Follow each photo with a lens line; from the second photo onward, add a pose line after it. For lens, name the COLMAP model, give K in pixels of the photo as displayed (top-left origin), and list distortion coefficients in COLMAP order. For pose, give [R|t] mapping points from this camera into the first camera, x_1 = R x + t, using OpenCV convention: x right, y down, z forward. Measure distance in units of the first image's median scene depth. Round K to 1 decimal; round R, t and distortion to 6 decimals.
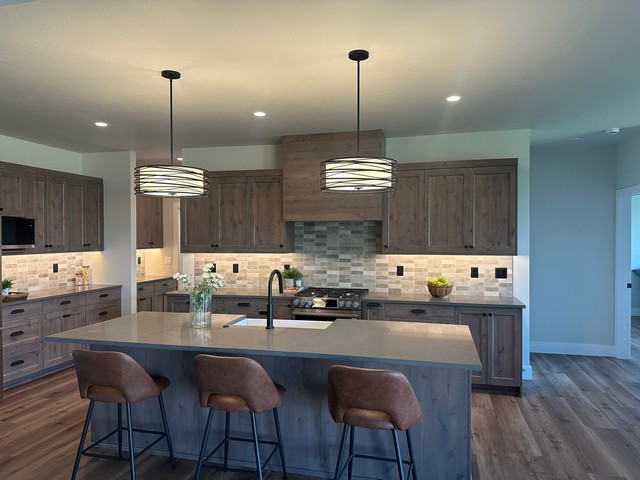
lens RADIAL K [[451.7, 0, 320.0], [0, 451.7, 240.0], [0, 0, 1]] dist [0.138751, -0.204641]
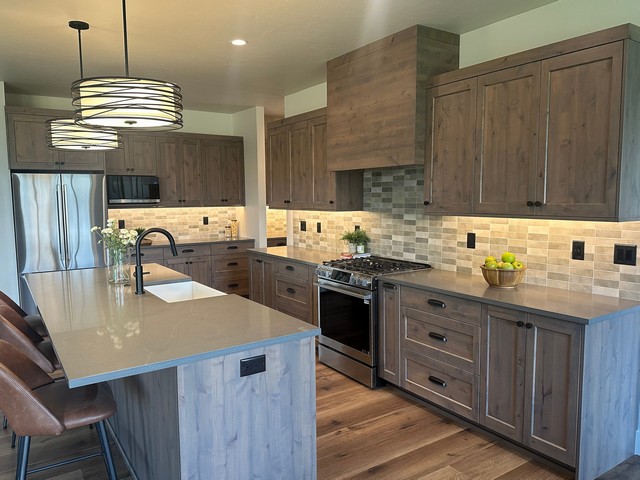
lens RADIAL K [[484.2, 0, 320.0], [0, 484.2, 240.0], [0, 0, 1]] dist [0.158372, -0.269275]
pose [[0.741837, 0.056664, -0.668182, 0.478048], [0.002164, 0.996216, 0.086884, 0.004920], [0.670577, -0.065900, 0.738907, 0.326390]]
